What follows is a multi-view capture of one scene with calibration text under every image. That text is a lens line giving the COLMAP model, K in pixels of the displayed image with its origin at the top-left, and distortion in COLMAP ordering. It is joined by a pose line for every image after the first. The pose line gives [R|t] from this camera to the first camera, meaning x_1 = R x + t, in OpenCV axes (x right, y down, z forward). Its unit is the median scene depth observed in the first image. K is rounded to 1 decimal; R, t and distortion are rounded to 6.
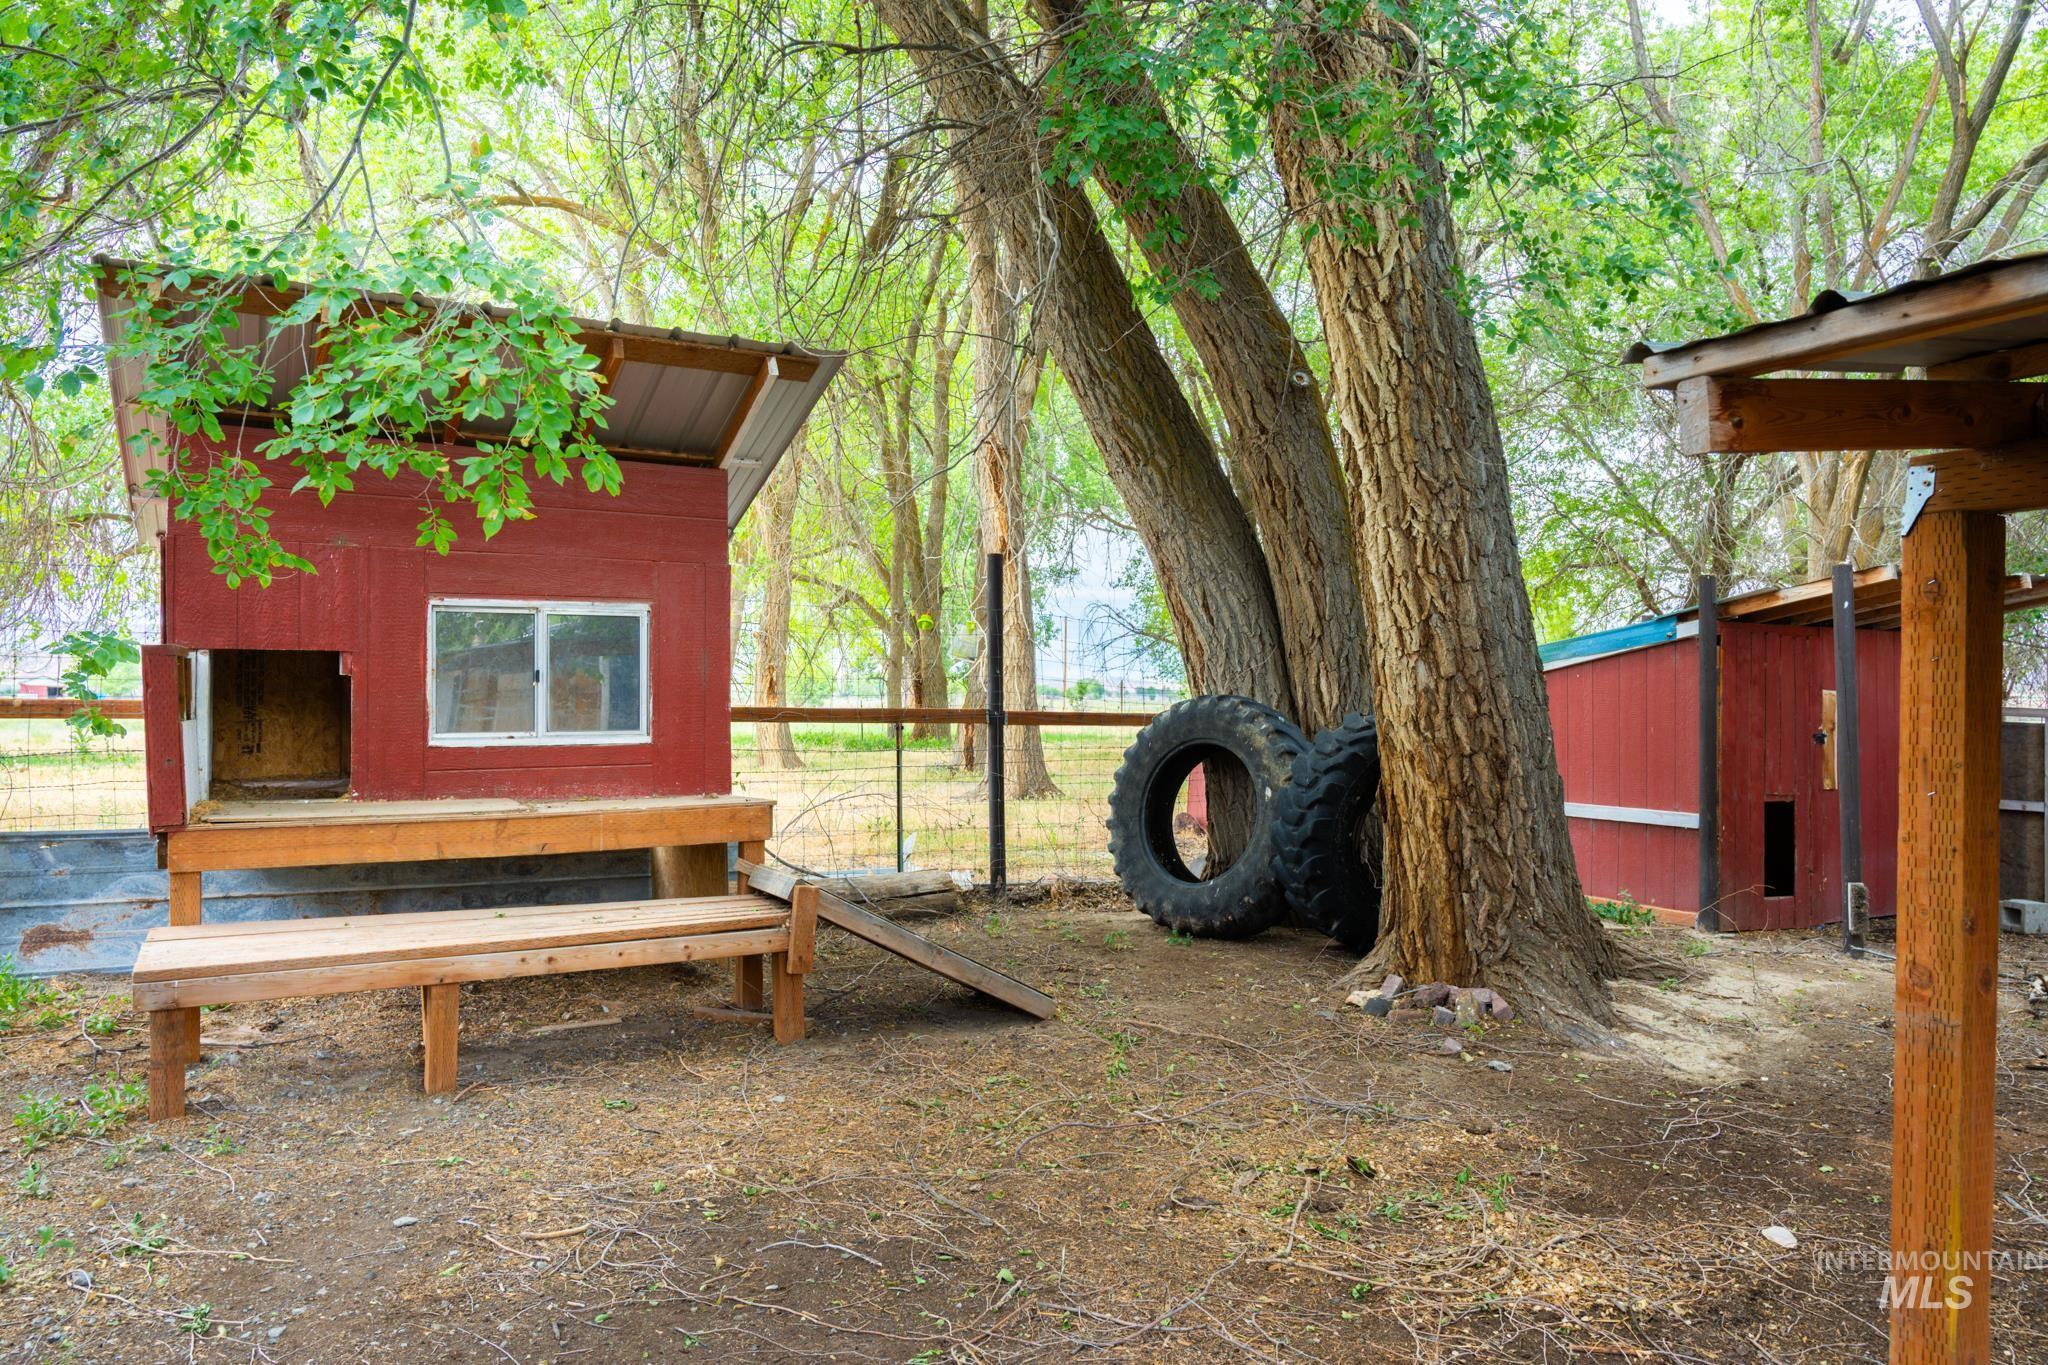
lens RADIAL K [[1368.4, 0, 1024.4], [0, 1368.4, 683.2], [0, 0, 1]] dist [-0.005108, 0.002965]
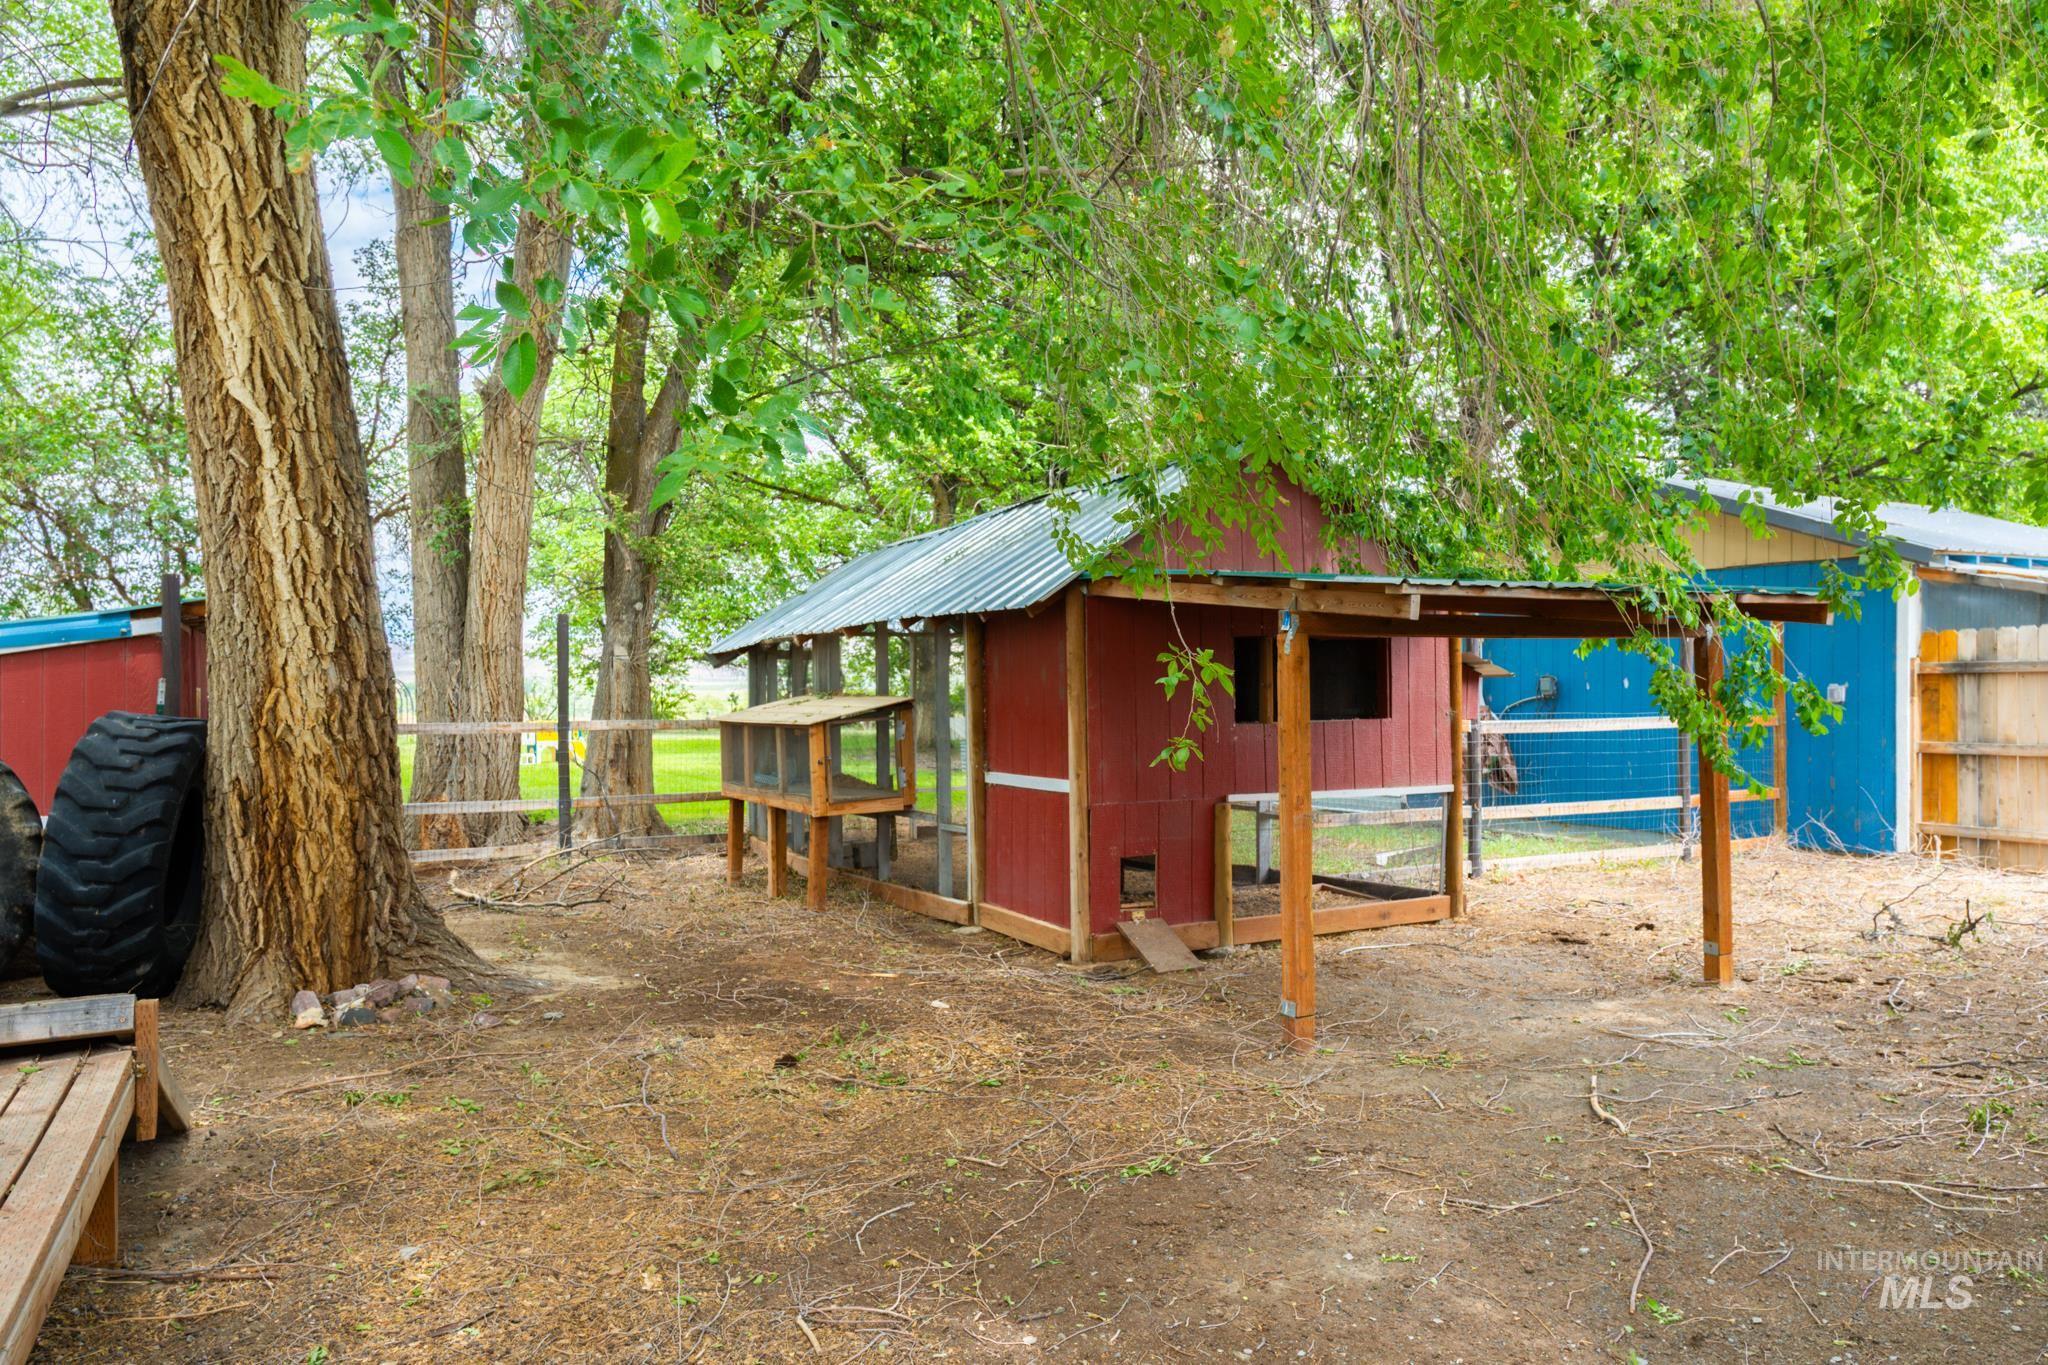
lens RADIAL K [[1368.4, 0, 1024.2], [0, 1368.4, 686.5], [0, 0, 1]] dist [-0.005108, 0.002965]
pose [[0.024913, -0.004881, 0.999678, -0.673834], [-0.005846, 0.999970, 0.005028, -0.006829], [-0.999673, -0.005969, 0.024884, 0.478379]]
